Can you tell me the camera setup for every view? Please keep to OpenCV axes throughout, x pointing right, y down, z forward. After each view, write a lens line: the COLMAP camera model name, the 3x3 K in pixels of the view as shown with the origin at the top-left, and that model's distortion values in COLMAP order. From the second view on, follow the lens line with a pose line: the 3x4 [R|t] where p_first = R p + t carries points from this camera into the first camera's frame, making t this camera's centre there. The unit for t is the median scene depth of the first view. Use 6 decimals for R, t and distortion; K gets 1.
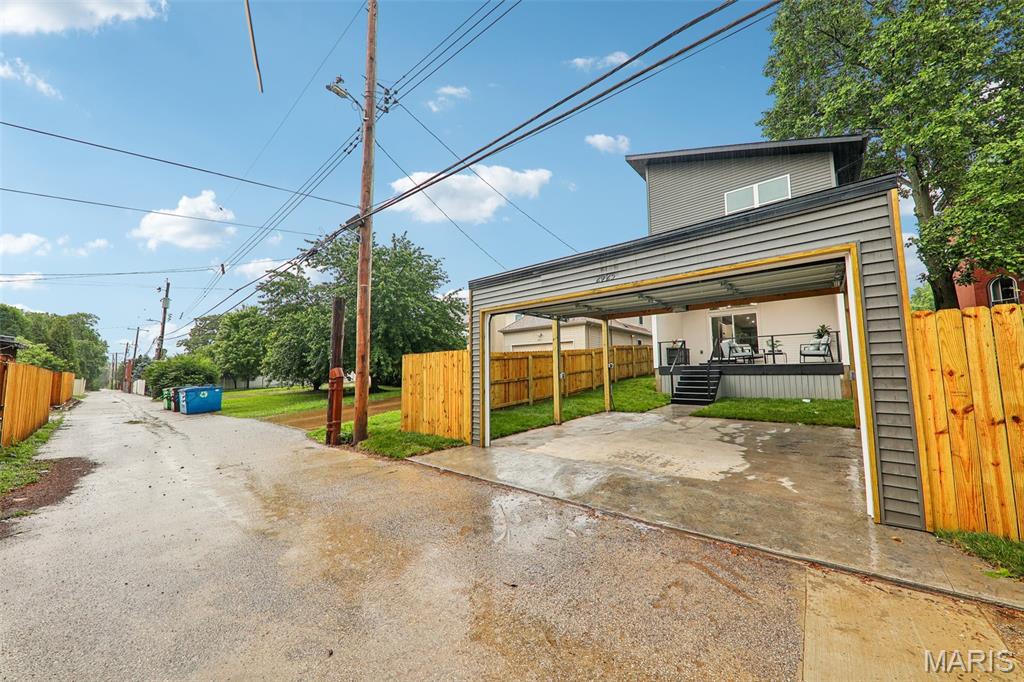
lens RADIAL K [[360.0, 0, 503.8], [0, 360.0, 339.8], [0, 0, 1]] dist [0.023111, -0.000252]
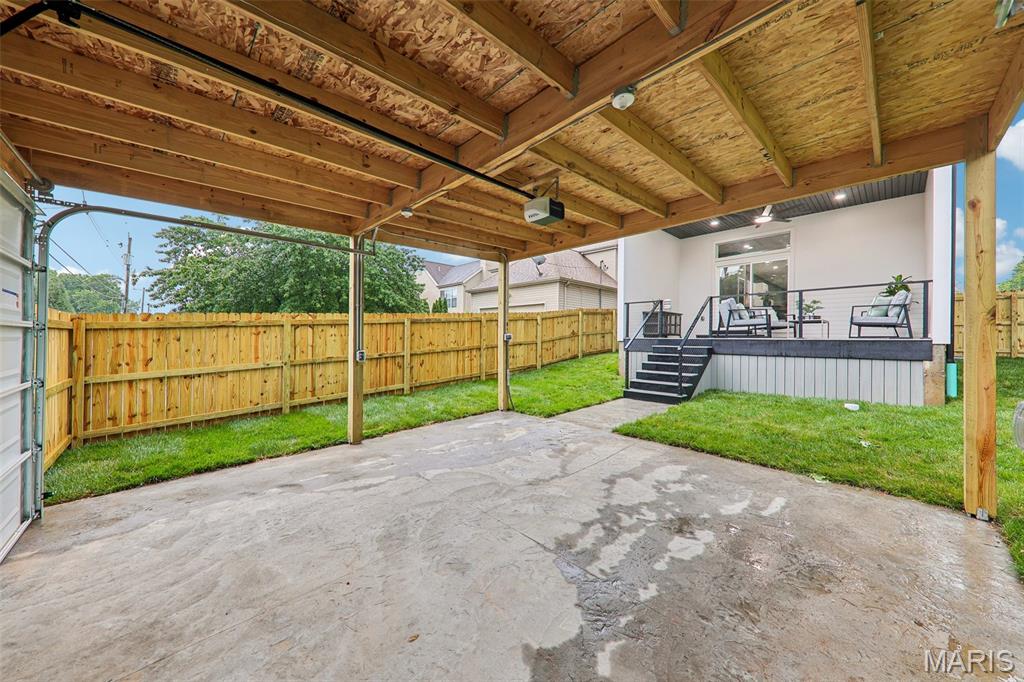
lens RADIAL K [[360.0, 0, 506.5], [0, 360.0, 331.2], [0, 0, 1]] dist [0.023111, -0.000252]
pose [[0.995094, 0.016589, -0.097534, 0.310206], [-0.009678, 0.997436, 0.070908, 0.015995], [0.098460, -0.069616, 0.992703, 0.349074]]
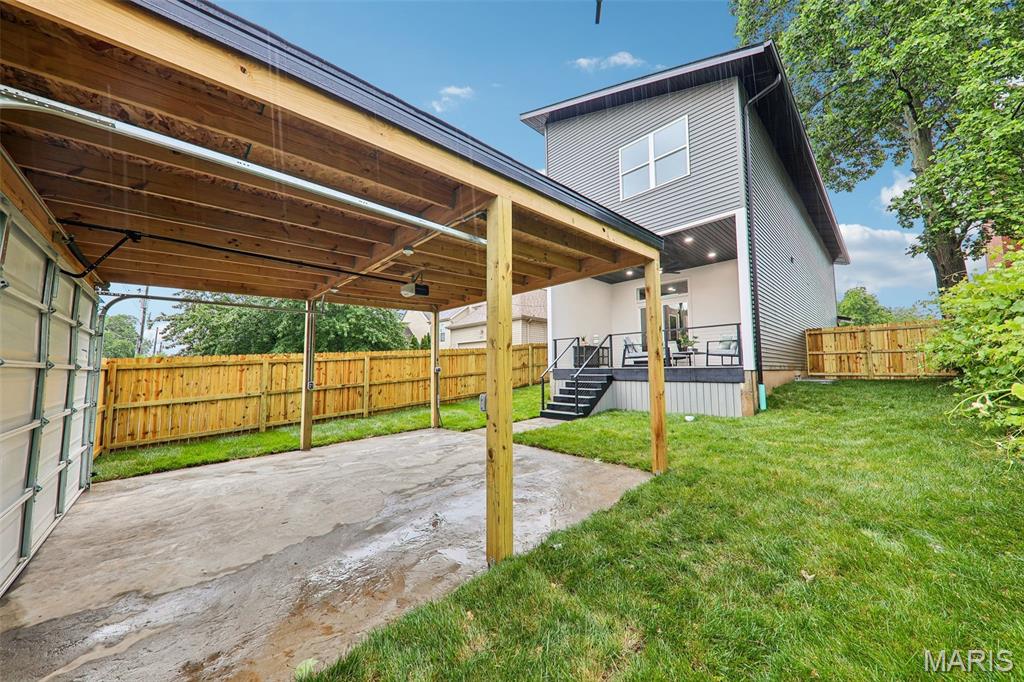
lens RADIAL K [[360.0, 0, 510.9], [0, 360.0, 335.3], [0, 0, 1]] dist [0.023111, -0.000252]
pose [[0.994211, -0.007174, -0.107202, 0.474459], [0.006907, 0.999972, -0.002859, -0.000316], [0.107219, 0.002102, 0.994233, 0.208301]]
